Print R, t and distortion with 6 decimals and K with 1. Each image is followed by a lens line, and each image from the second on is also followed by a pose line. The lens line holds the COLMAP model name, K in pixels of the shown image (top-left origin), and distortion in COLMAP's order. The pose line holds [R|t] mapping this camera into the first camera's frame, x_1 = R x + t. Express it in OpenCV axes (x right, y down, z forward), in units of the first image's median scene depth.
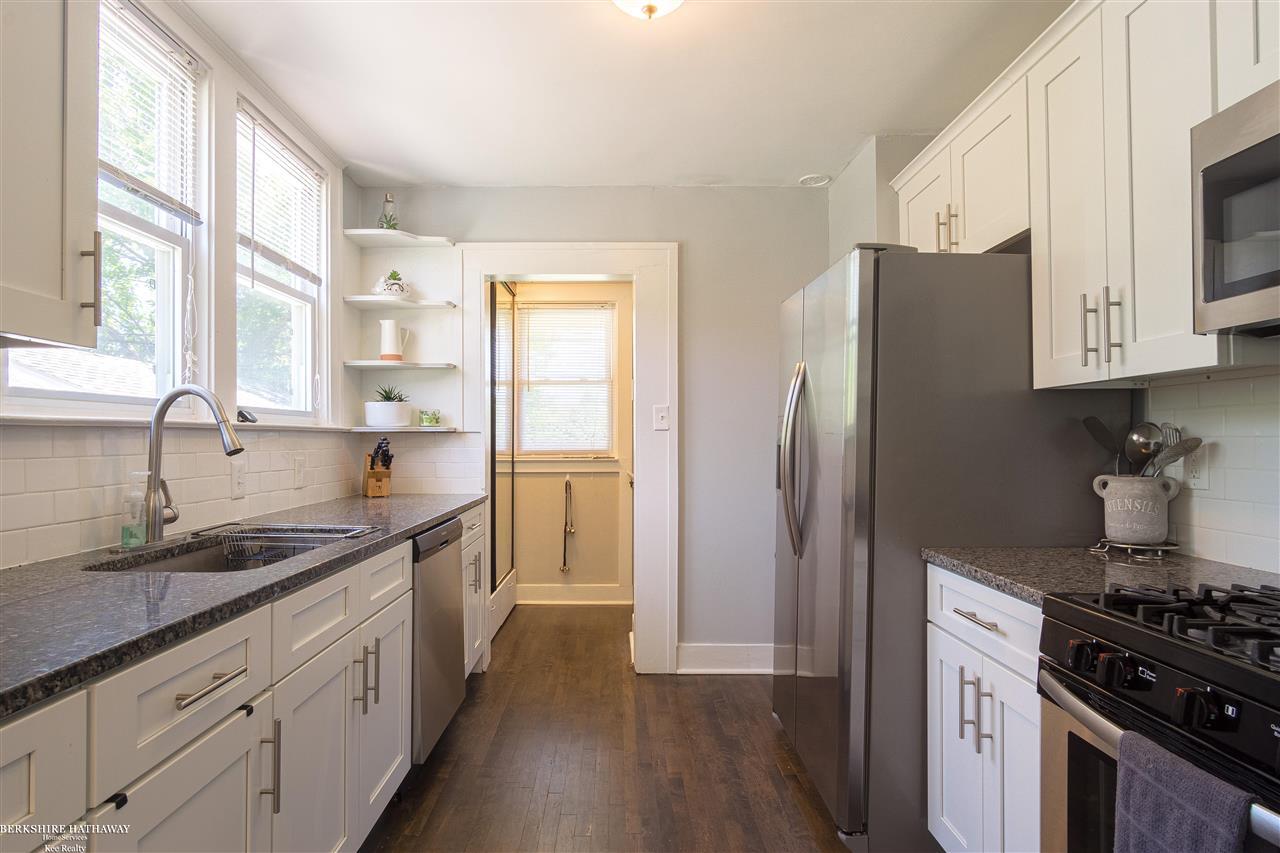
lens RADIAL K [[685.9, 0, 629.7], [0, 685.9, 436.5], [0, 0, 1]] dist [-0.016129, 0.003650]
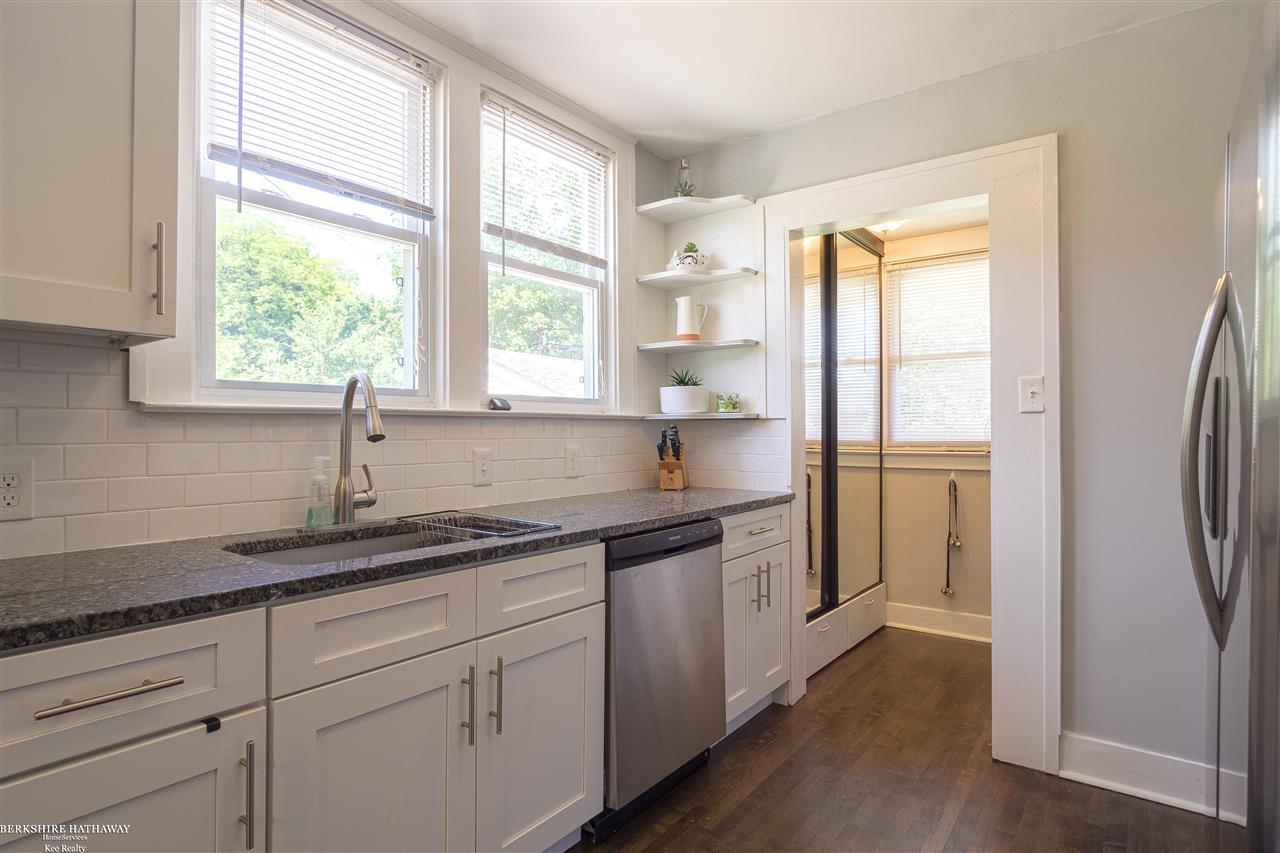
lens RADIAL K [[685.9, 0, 644.5], [0, 685.9, 426.2], [0, 0, 1]] dist [-0.016129, 0.003650]
pose [[0.793238, -0.005858, -0.608884, 0.167761], [0.004285, 0.999983, -0.004038, 0.006066], [0.608897, 0.000593, 0.793249, 0.246039]]
